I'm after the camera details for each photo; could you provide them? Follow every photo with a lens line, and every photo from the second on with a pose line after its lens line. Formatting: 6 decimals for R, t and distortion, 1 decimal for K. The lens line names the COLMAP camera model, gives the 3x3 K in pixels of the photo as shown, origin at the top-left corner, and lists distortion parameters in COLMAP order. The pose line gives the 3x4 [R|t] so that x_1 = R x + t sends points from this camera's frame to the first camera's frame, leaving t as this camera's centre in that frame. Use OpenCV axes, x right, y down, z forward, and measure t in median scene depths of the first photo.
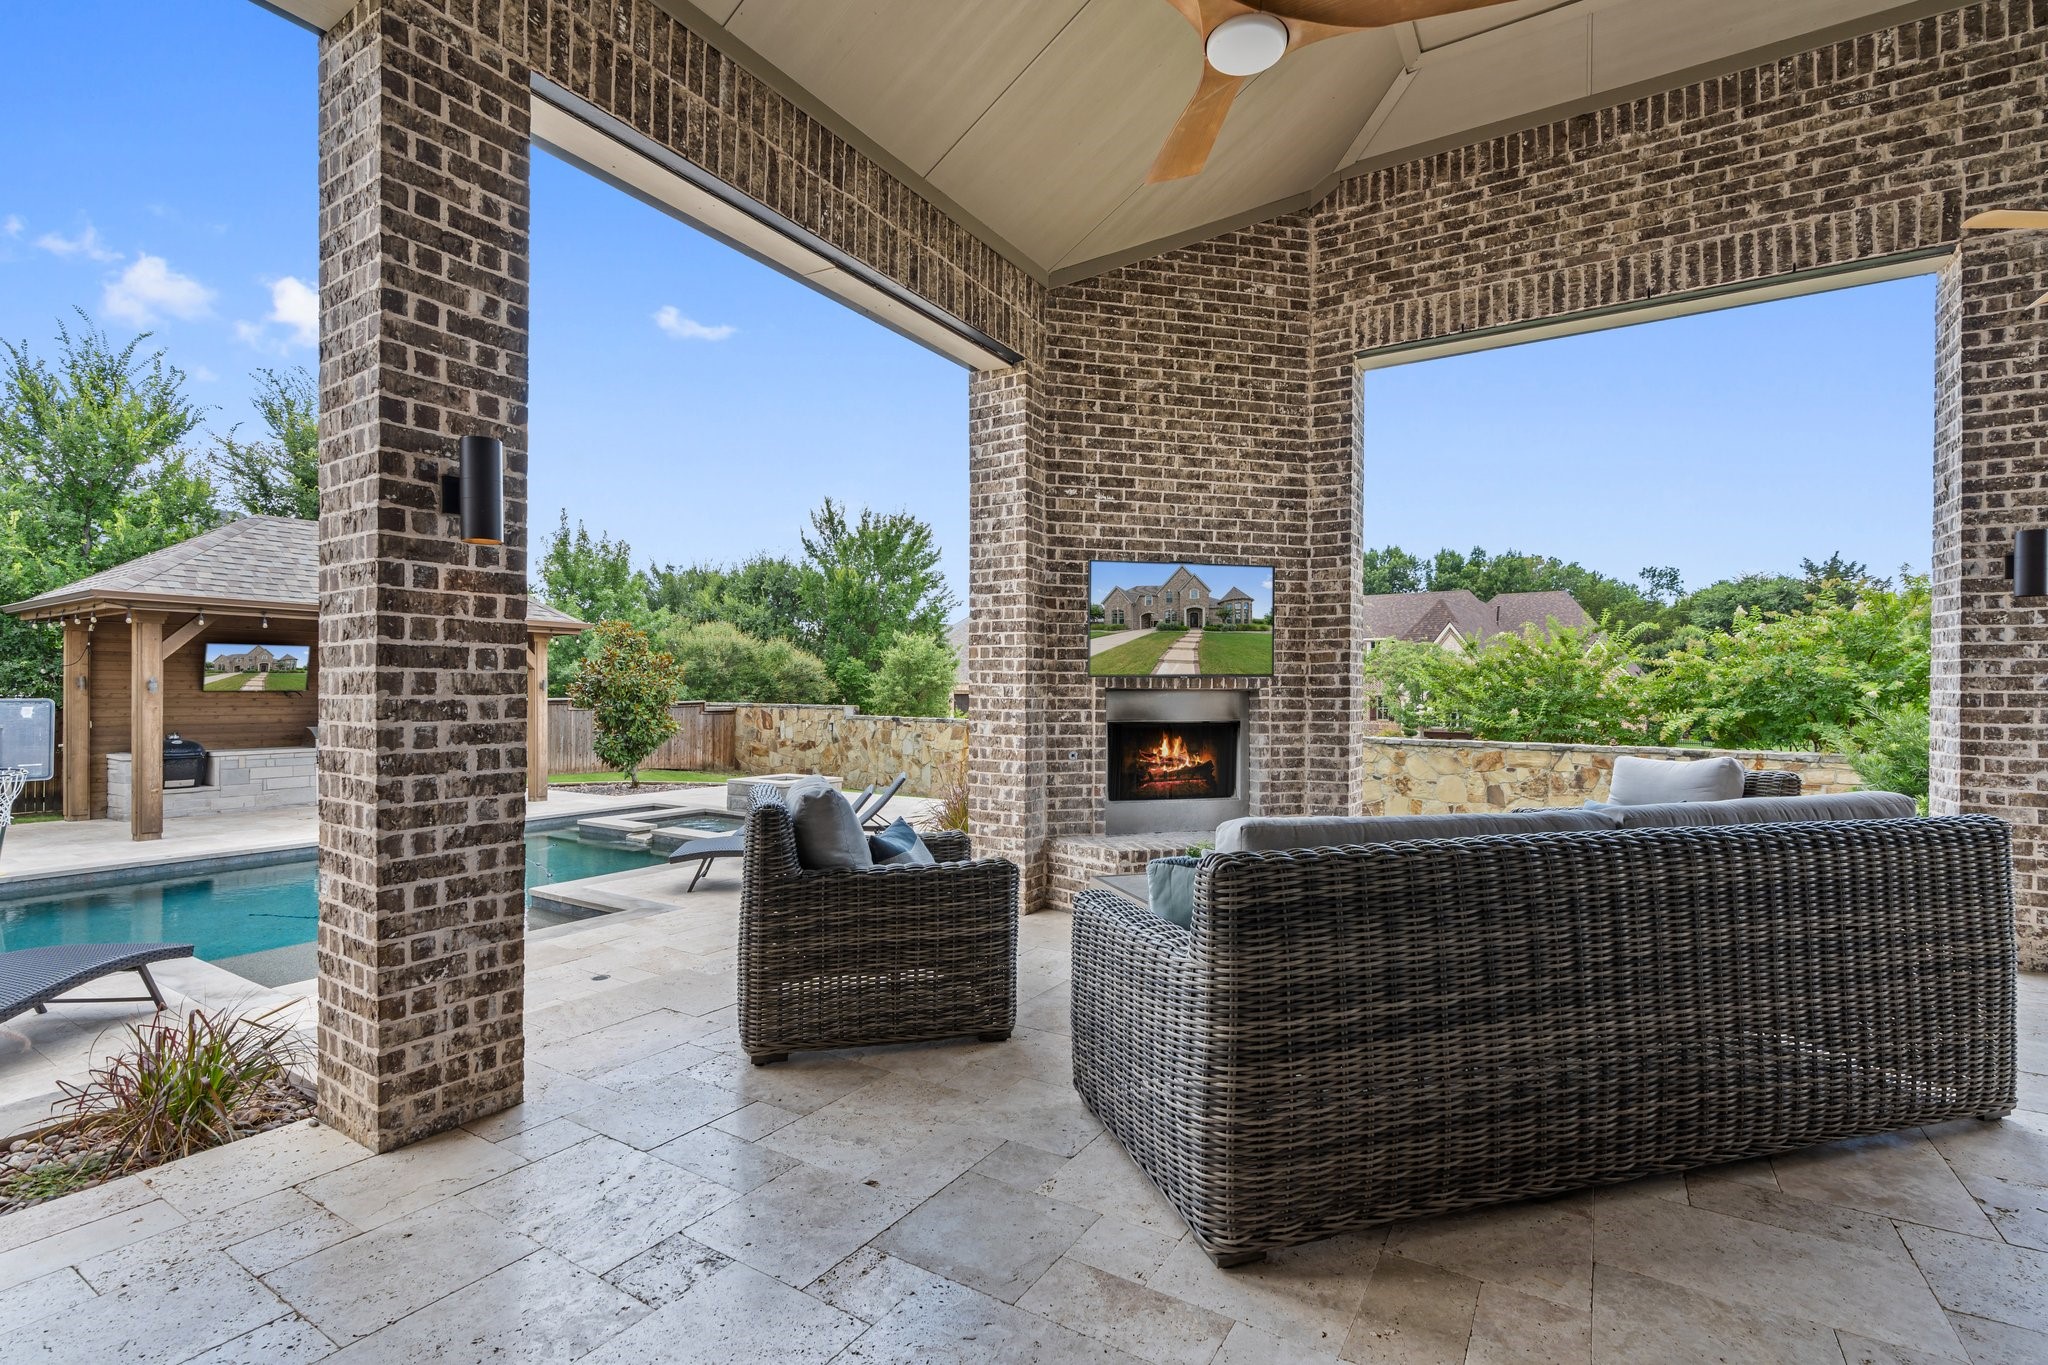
lens RADIAL K [[935.1, 0, 1026.1], [0, 935.1, 694.1], [0, 0, 1]] dist [-0.002813, 0.000294]
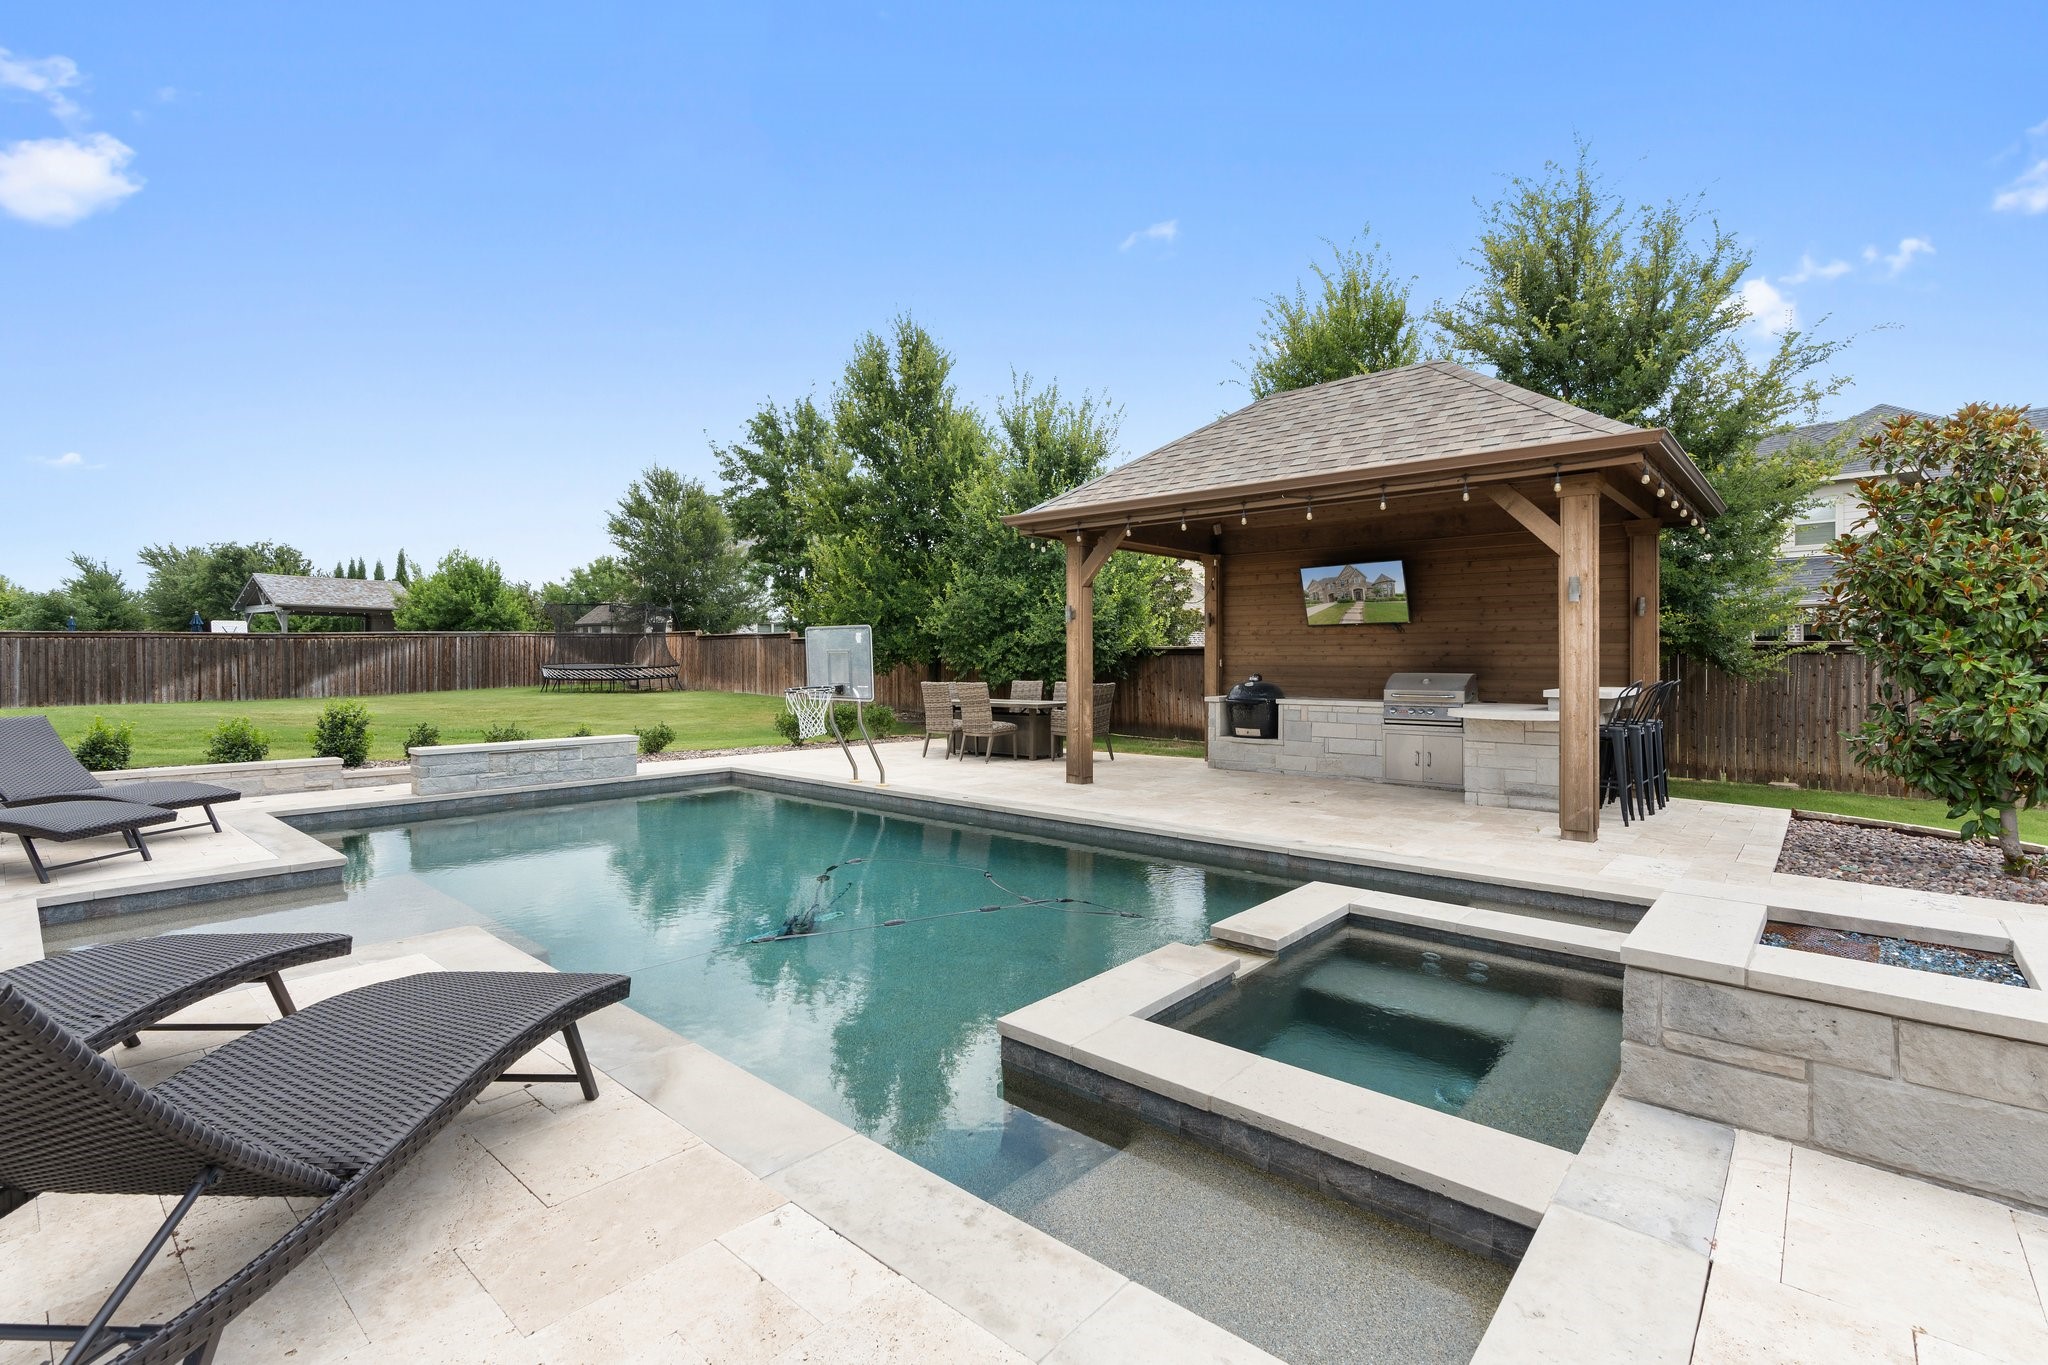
lens RADIAL K [[926.3, 0, 1024.0], [0, 926.3, 682.5], [0, 0, 1]] dist [-0.012806, 0.000653]
pose [[-0.162920, 0.019371, -0.986449, -0.010732], [-0.005072, 0.999778, 0.020471, 0.012337], [0.986626, 0.008339, -0.162786, 0.350305]]
